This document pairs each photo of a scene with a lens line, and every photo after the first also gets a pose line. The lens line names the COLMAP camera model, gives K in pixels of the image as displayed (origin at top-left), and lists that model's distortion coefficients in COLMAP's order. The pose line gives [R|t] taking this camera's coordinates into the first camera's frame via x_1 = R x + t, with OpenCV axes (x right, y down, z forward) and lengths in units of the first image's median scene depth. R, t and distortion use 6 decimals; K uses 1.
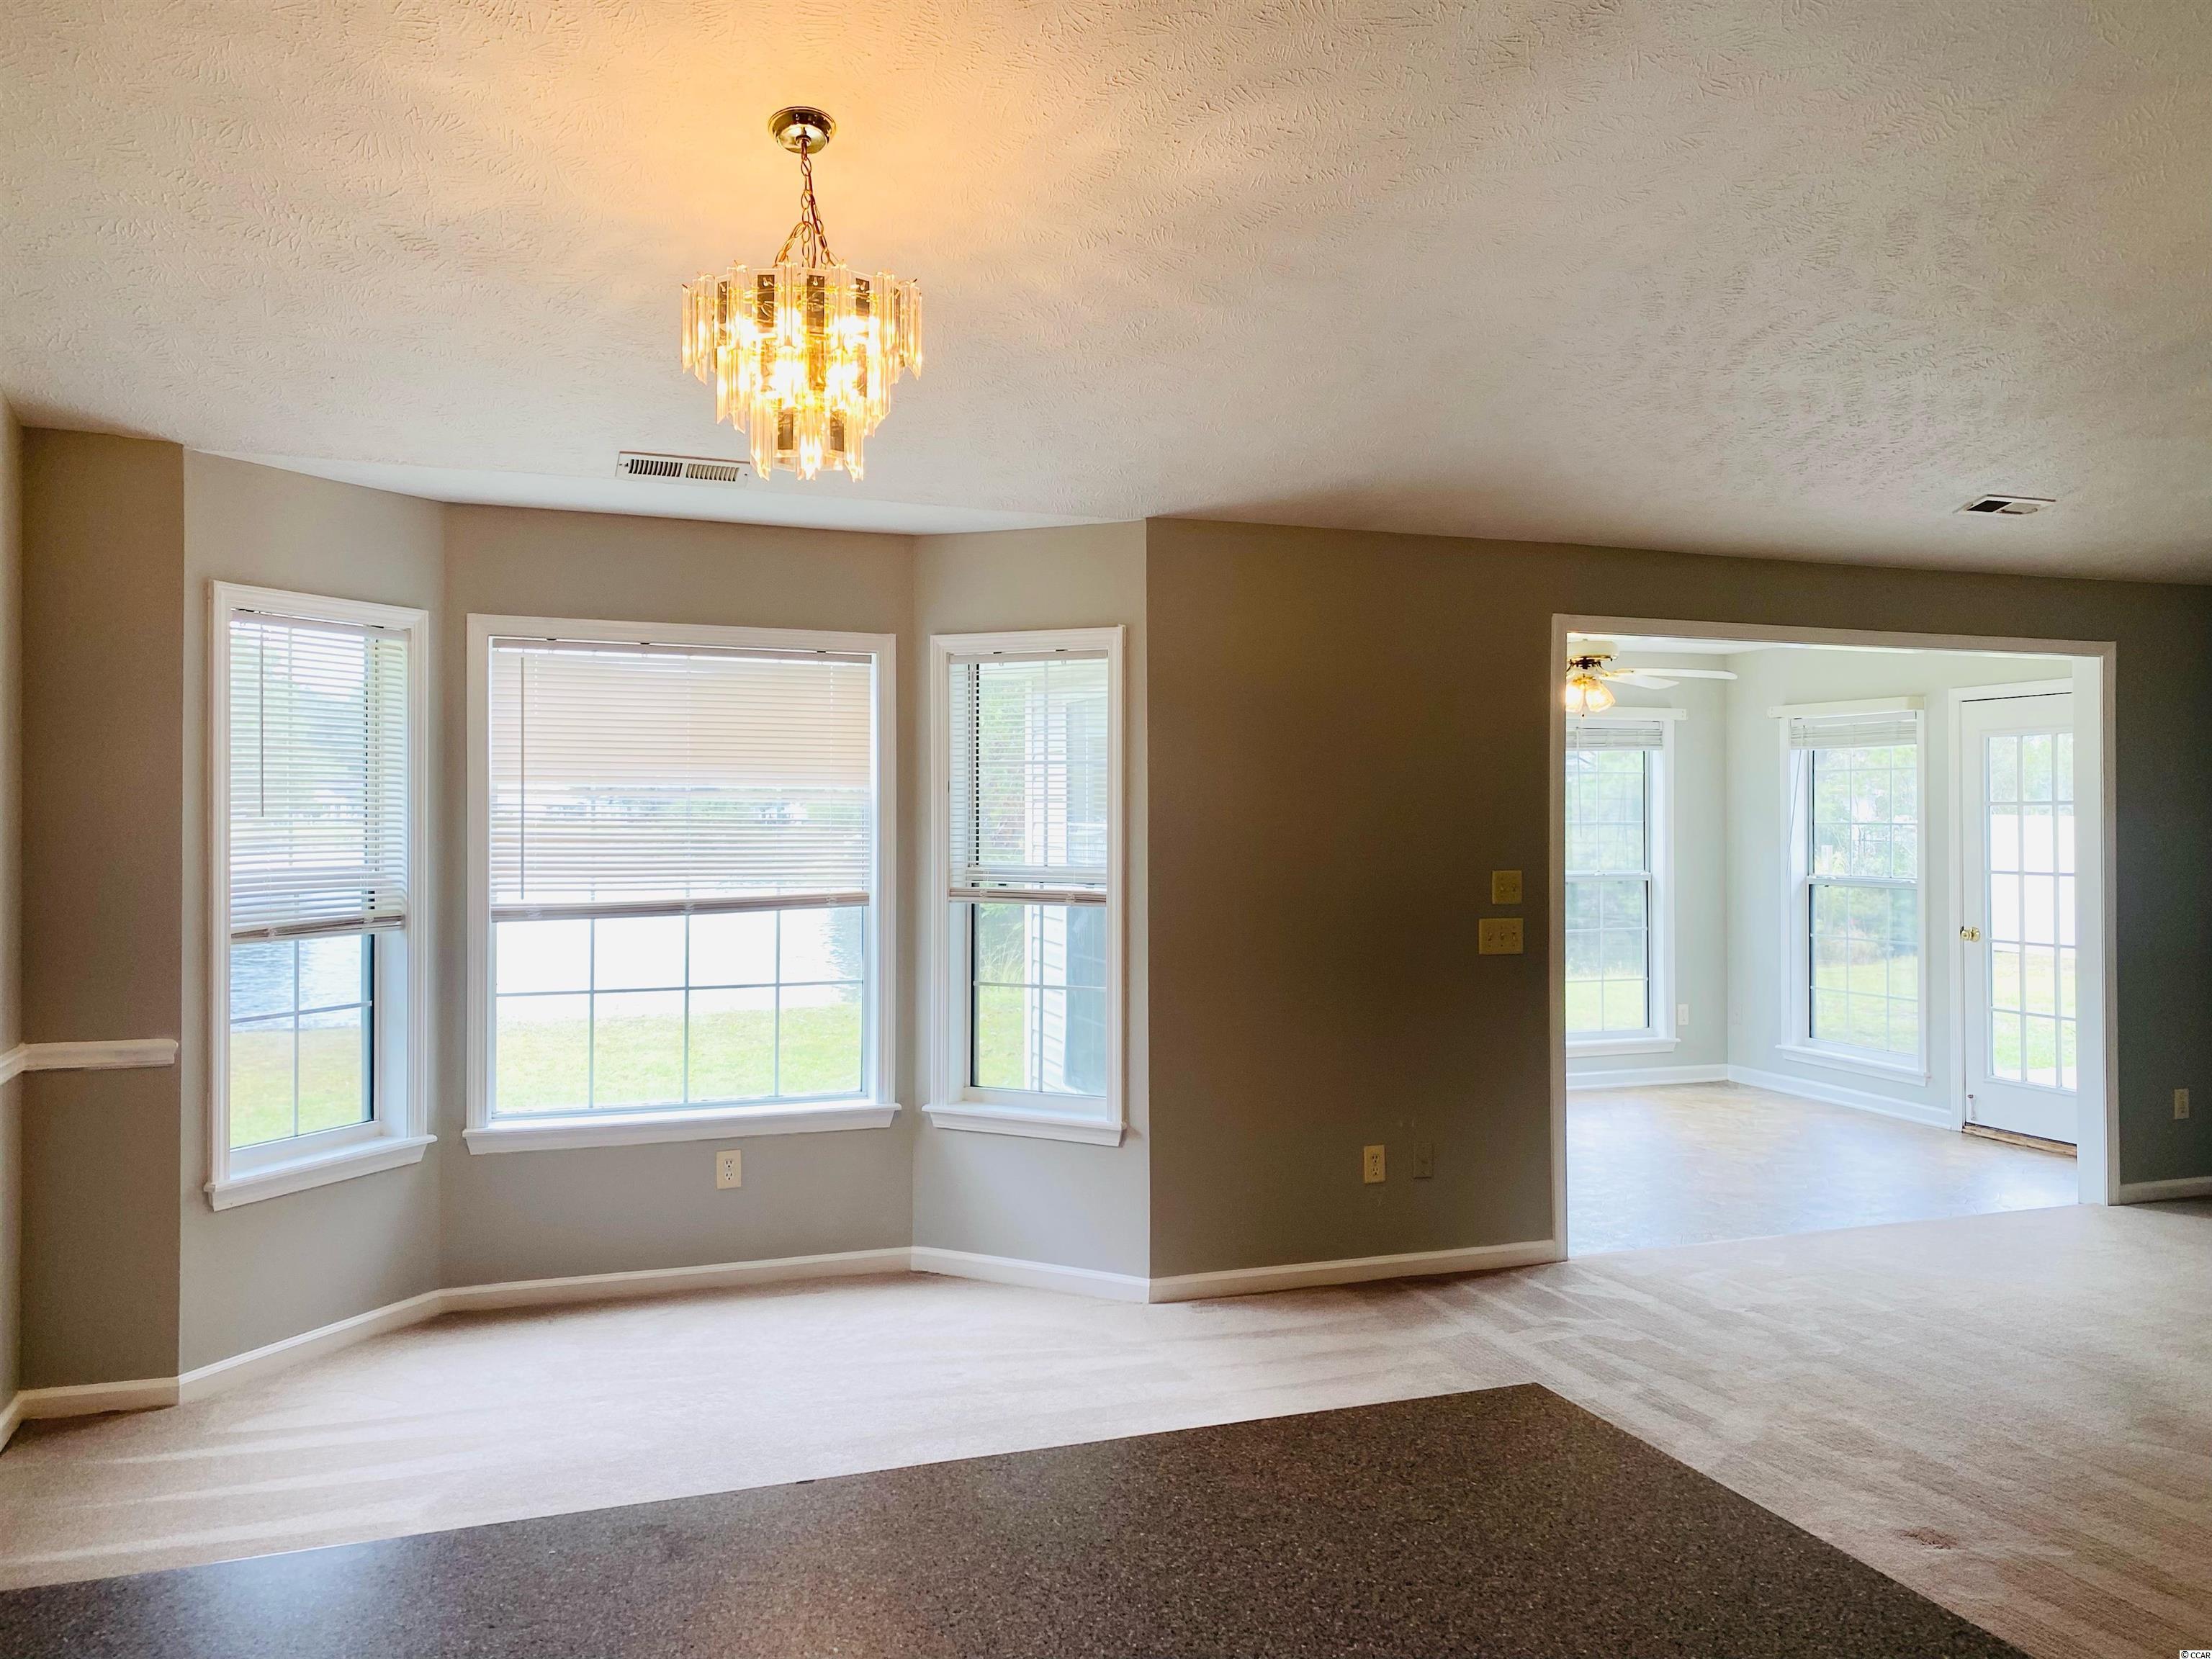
lens RADIAL K [[1682.5, 0, 1186.2], [0, 1682.5, 791.6], [0, 0, 1]] dist [0.025707, -0.003401]
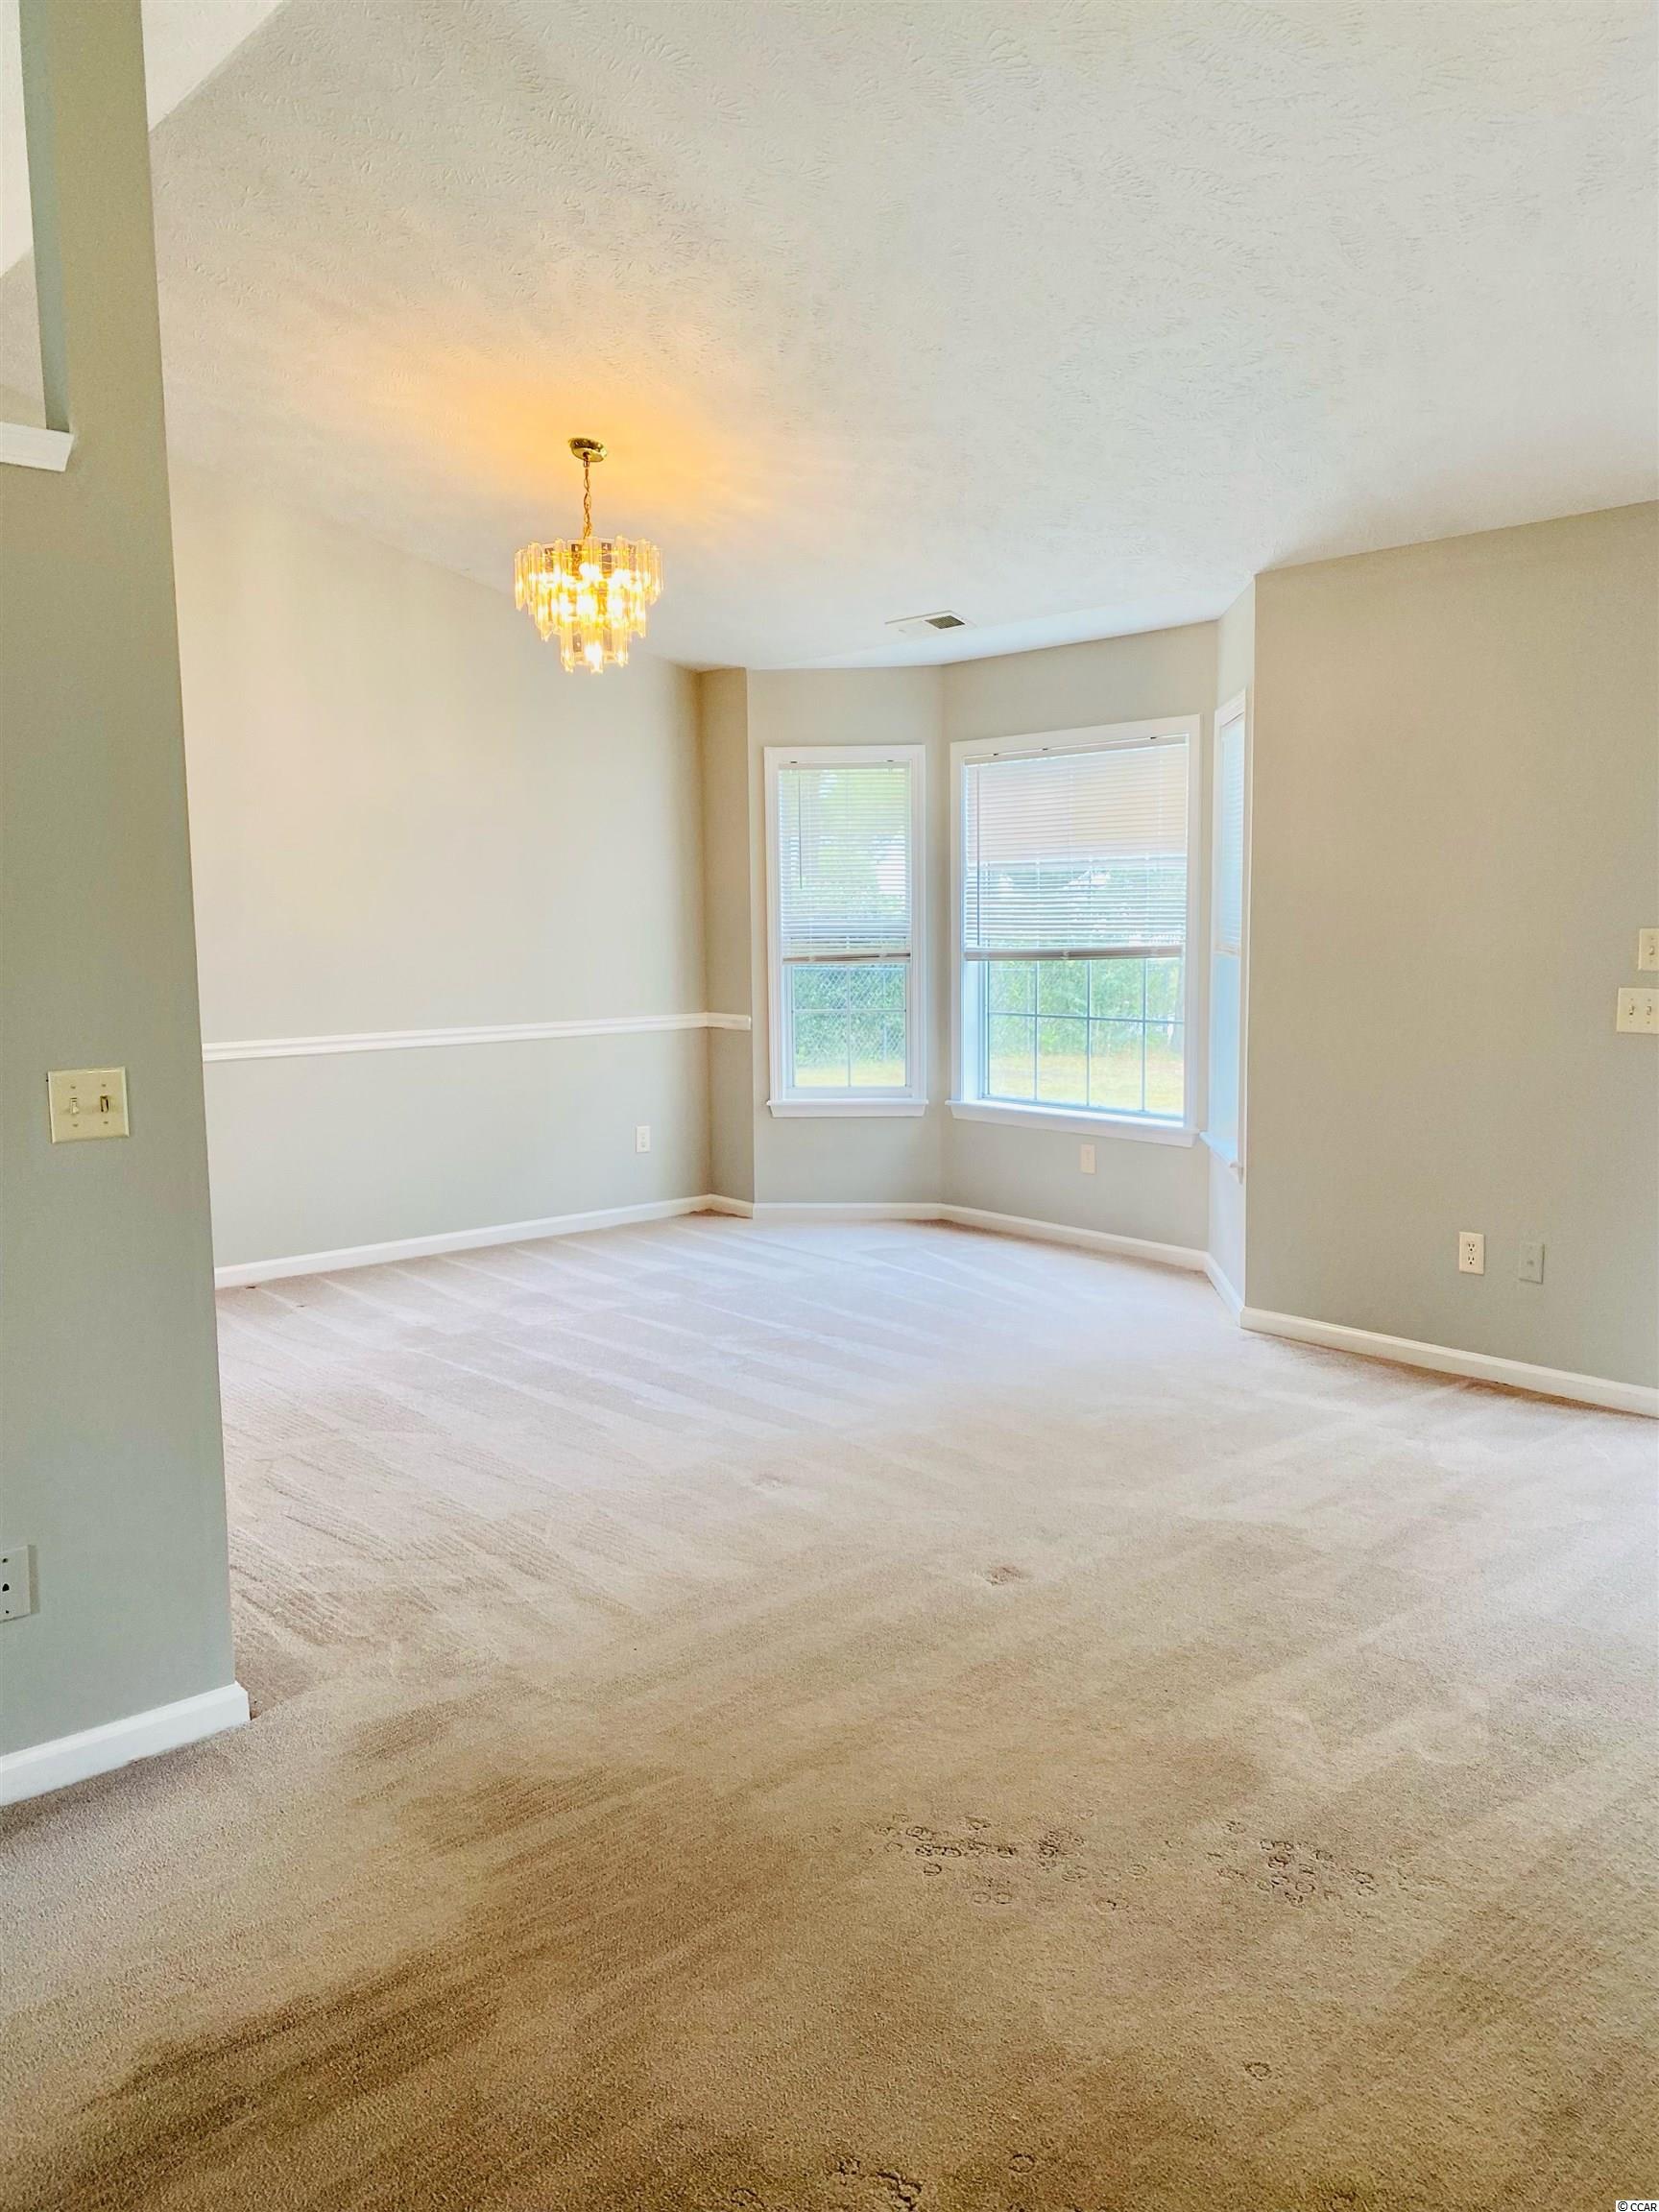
lens RADIAL K [[1669.2, 0, 839.5], [0, 1669.2, 1100.8], [0, 0, 1]] dist [-0.001415, -0.004452]
pose [[0.345355, 0.098168, -0.933323, 0.855922], [0.023676, 0.993286, 0.113236, 0.031834], [0.938173, -0.061204, 0.340712, 0.395995]]
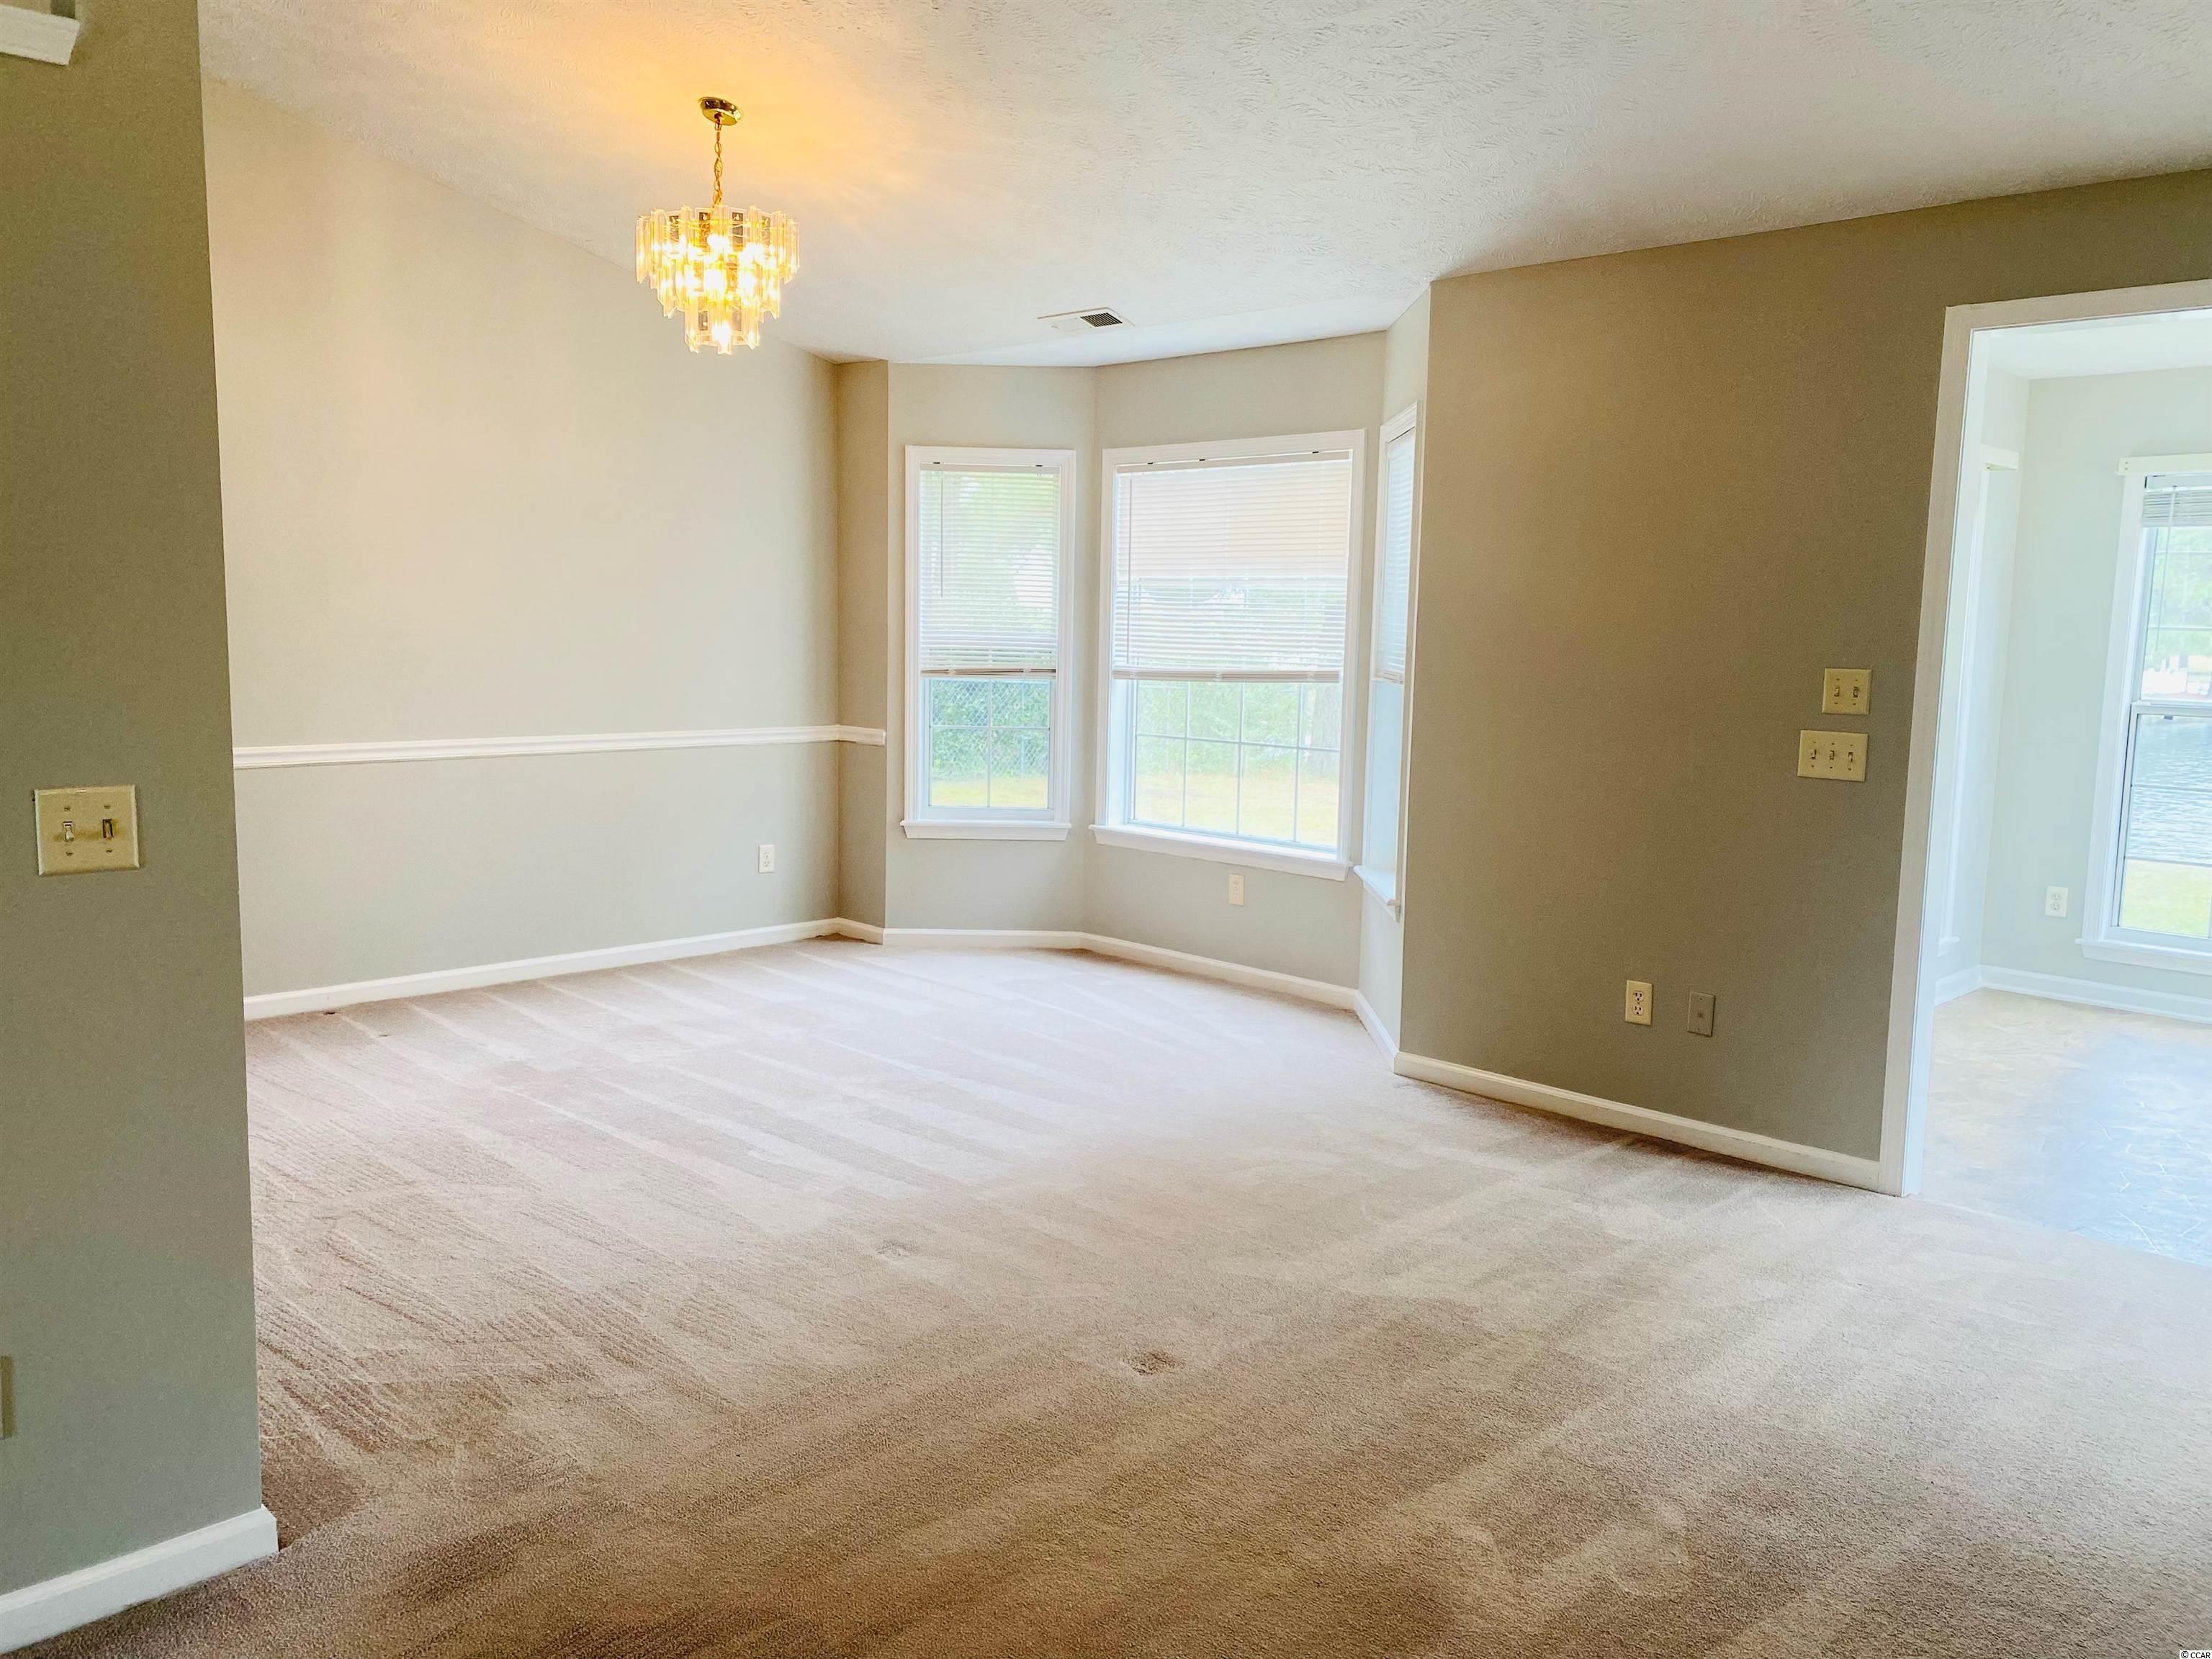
lens RADIAL K [[1669.2, 0, 1106.0], [0, 1669.2, 829.5], [0, 0, 1]] dist [-0.001415, -0.004452]
pose [[0.416501, 0.116432, -0.901649, 0.791330], [-0.008732, 0.992232, 0.124096, 0.030203], [0.909093, -0.043812, 0.414282, 0.415261]]
